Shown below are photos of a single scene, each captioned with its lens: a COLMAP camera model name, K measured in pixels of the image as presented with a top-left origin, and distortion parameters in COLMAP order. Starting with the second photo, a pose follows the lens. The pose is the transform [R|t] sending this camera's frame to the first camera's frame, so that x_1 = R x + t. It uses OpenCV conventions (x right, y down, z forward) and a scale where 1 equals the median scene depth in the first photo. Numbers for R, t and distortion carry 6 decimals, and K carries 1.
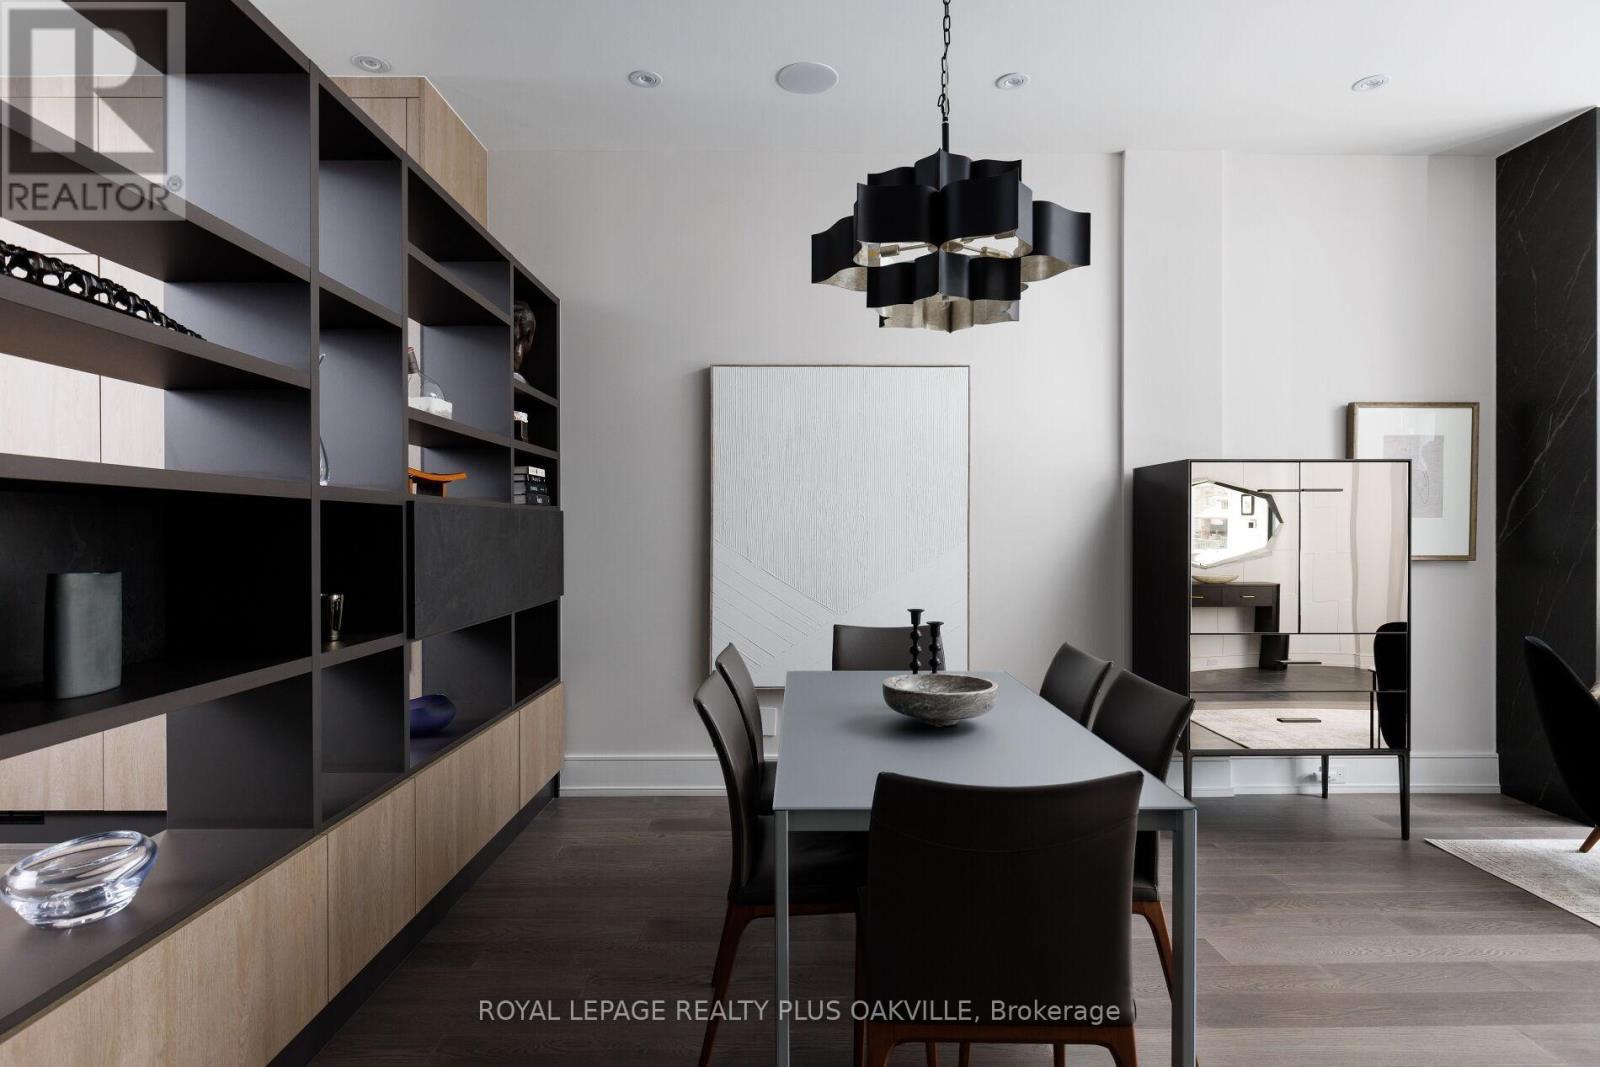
lens RADIAL K [[835.6, 0, 800.0], [0, 835.6, 533.5], [0, 0, 1]] dist [0.002476, 0.000144]
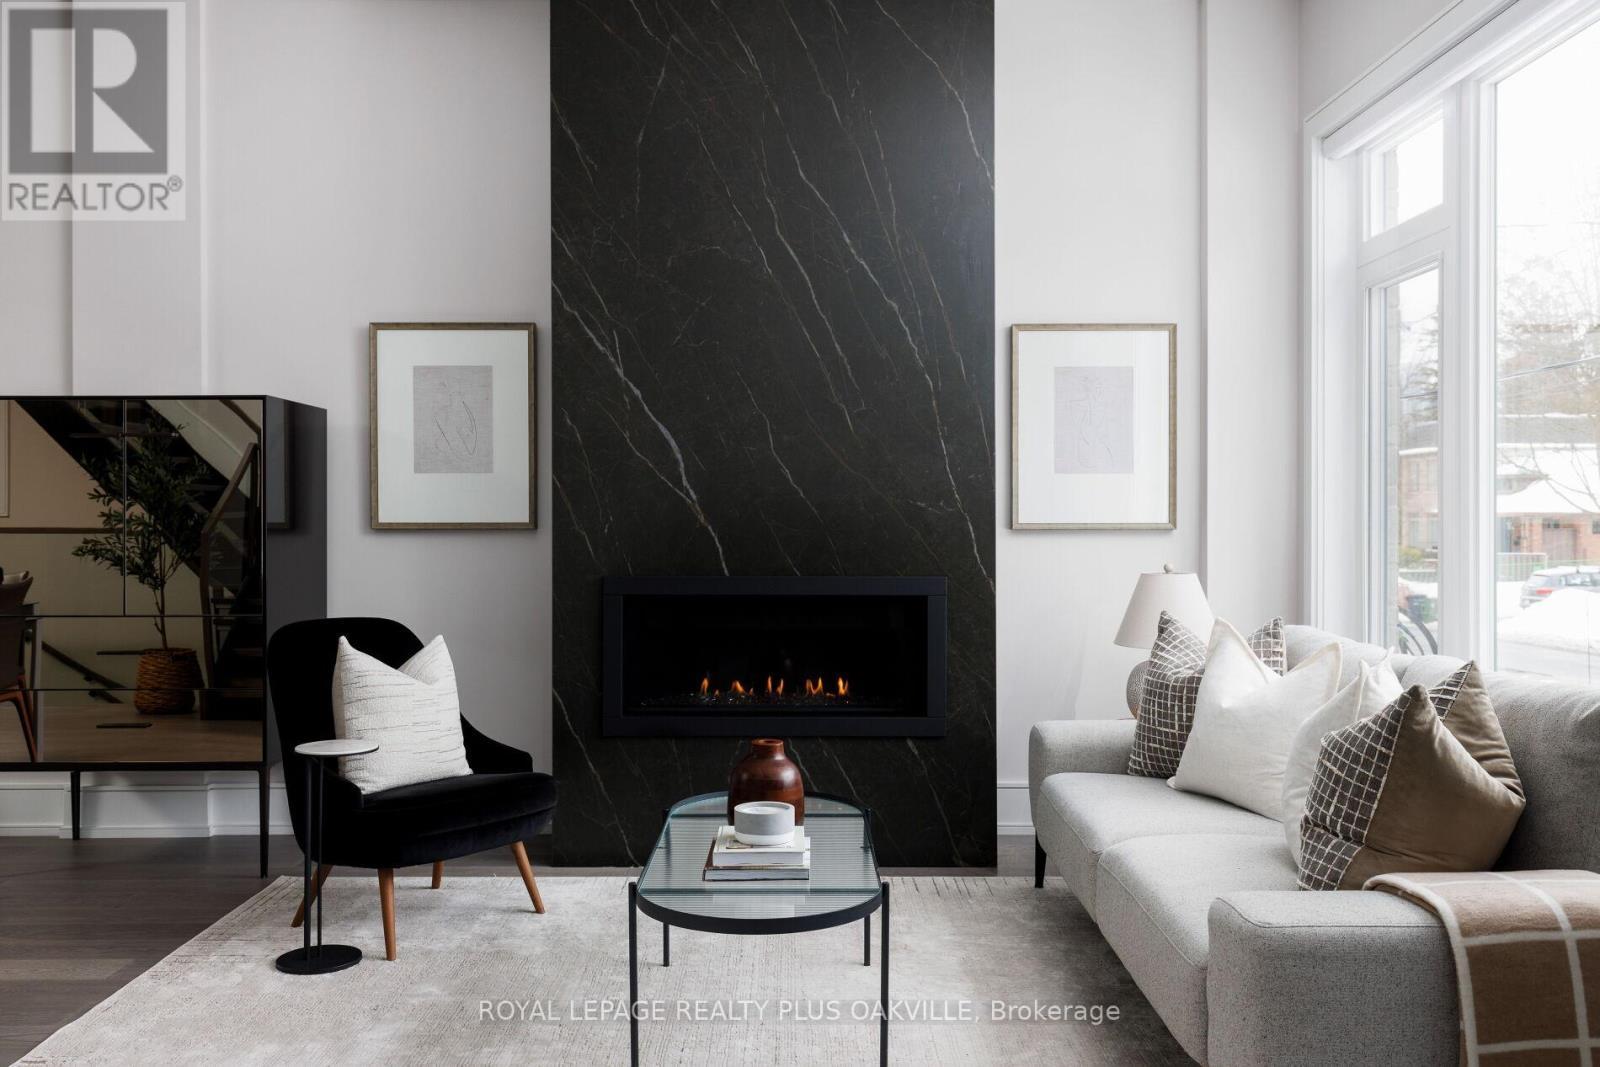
lens RADIAL K [[1314.1, 0, 800.0], [0, 1314.1, 533.5], [0, 0, 1]] dist [-0.017880, 0.002354]
pose [[0.999990, -0.000680, -0.004403, 1.051298], [0.000687, 0.999999, 0.001469, 0.034312], [0.004402, -0.001472, 0.999989, -0.192558]]
